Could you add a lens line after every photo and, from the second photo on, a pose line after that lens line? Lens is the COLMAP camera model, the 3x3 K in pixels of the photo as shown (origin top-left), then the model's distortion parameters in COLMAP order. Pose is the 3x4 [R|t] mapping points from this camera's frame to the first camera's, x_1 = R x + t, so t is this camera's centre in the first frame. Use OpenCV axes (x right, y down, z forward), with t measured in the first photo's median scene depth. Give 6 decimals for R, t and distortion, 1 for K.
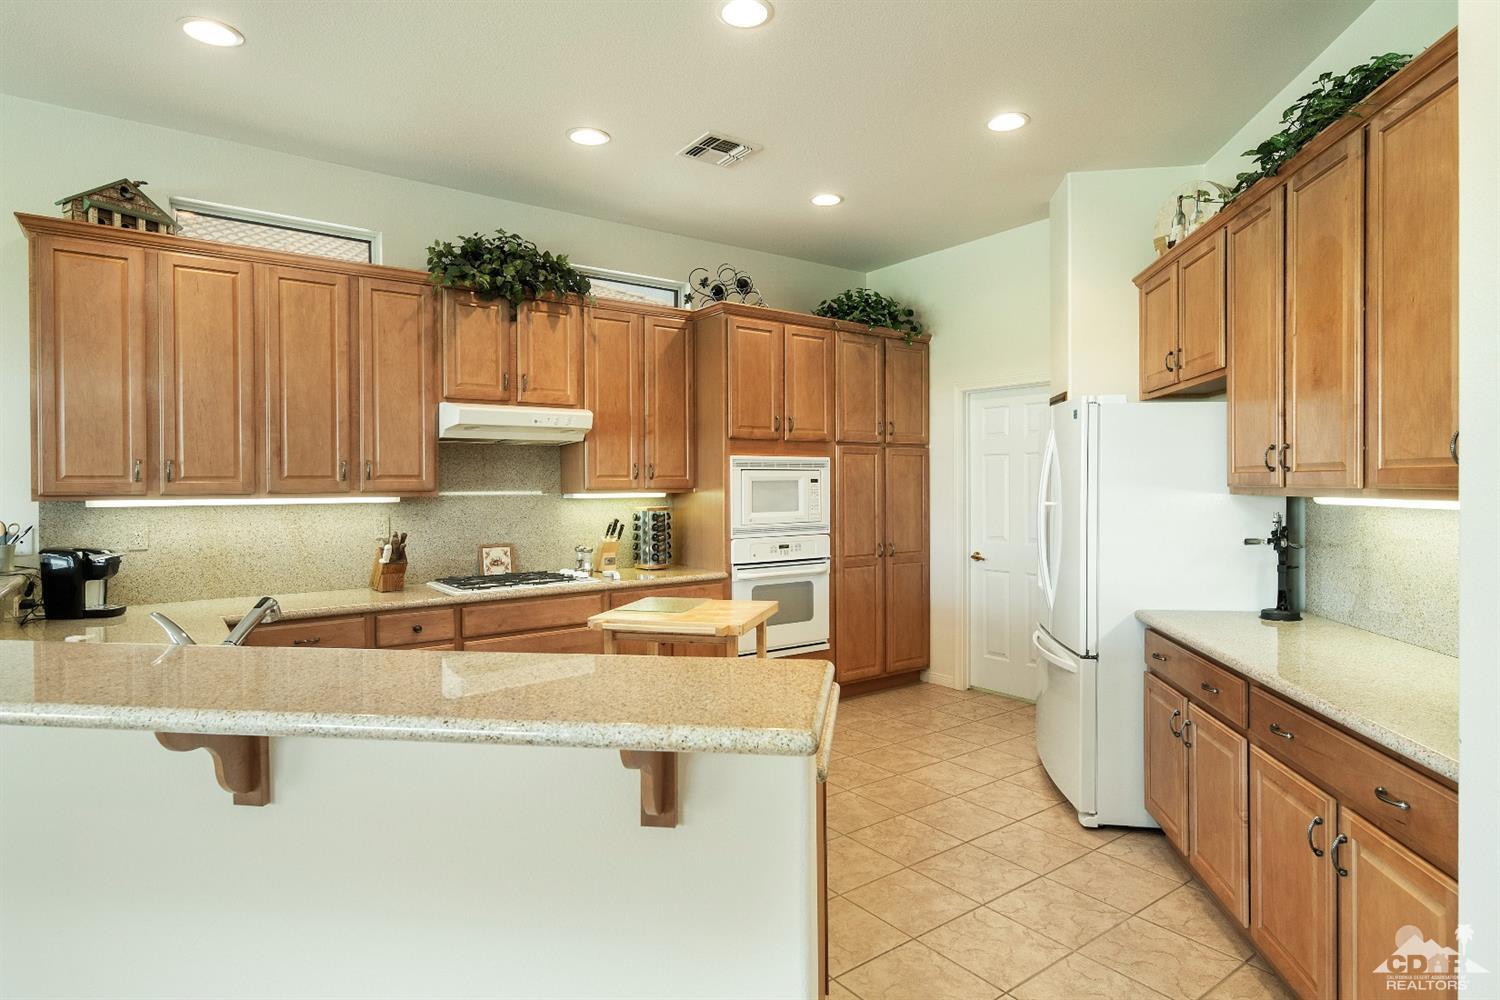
lens RADIAL K [[814.6, 0, 756.7], [0, 814.6, 497.5], [0, 0, 1]] dist [0.006650, -0.009036]
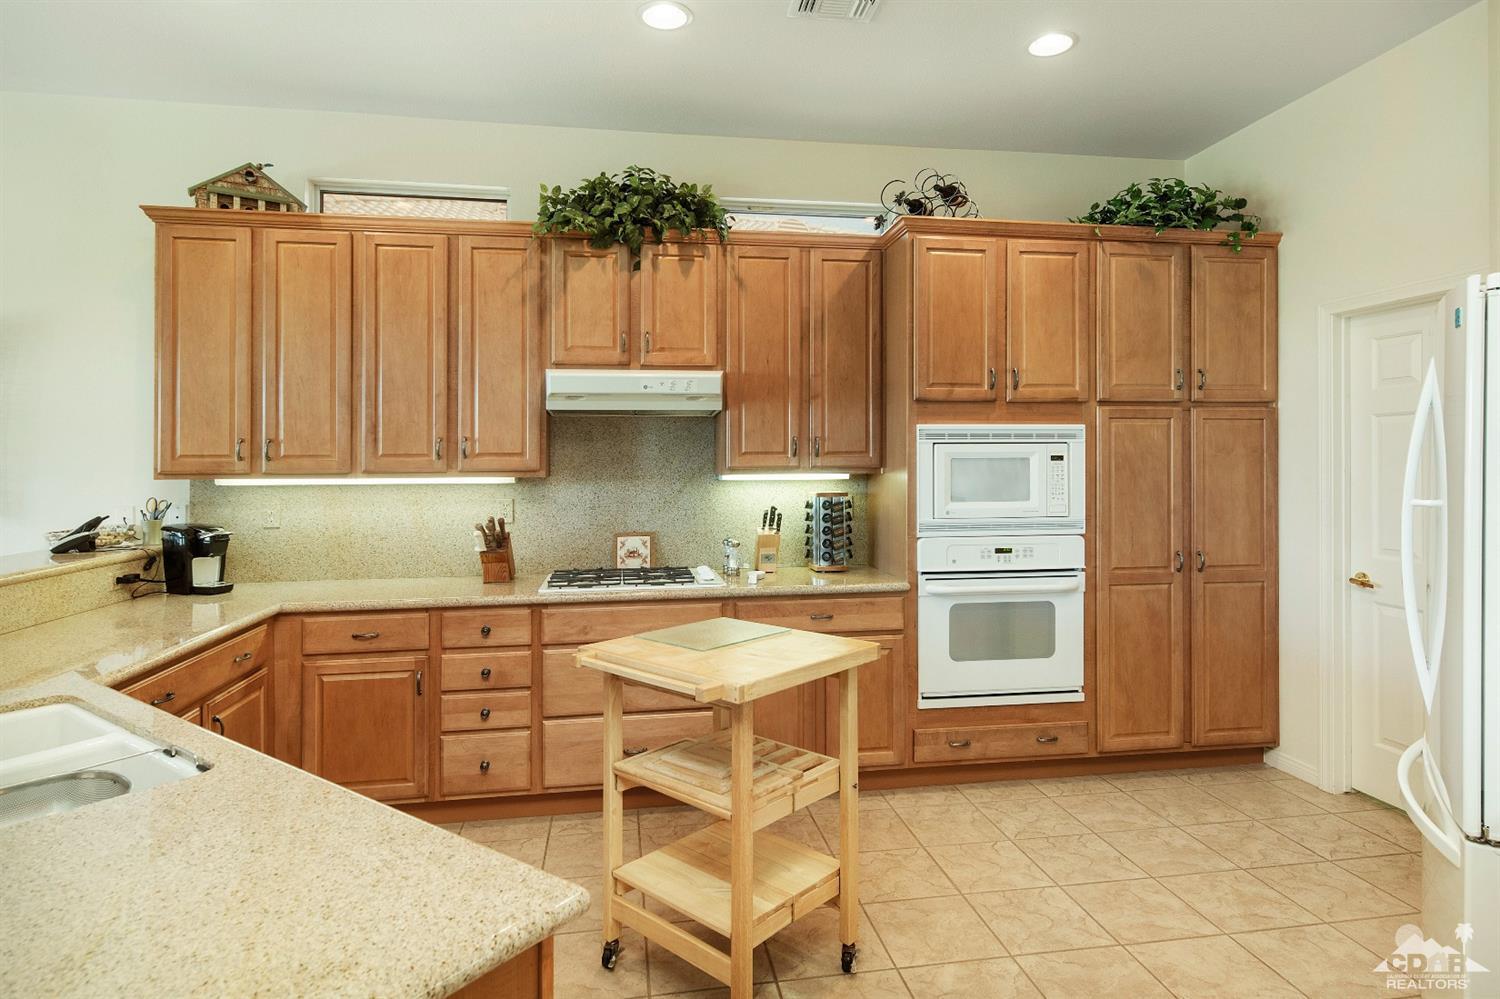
lens RADIAL K [[814.6, 0, 749.6], [0, 814.6, 463.9], [0, 0, 1]] dist [0.006650, -0.009036]
pose [[0.882118, 0.001715, -0.471025, 0.191846], [-0.007766, 0.999910, -0.010903, -0.006722], [0.470965, 0.013276, 0.882052, 0.297551]]
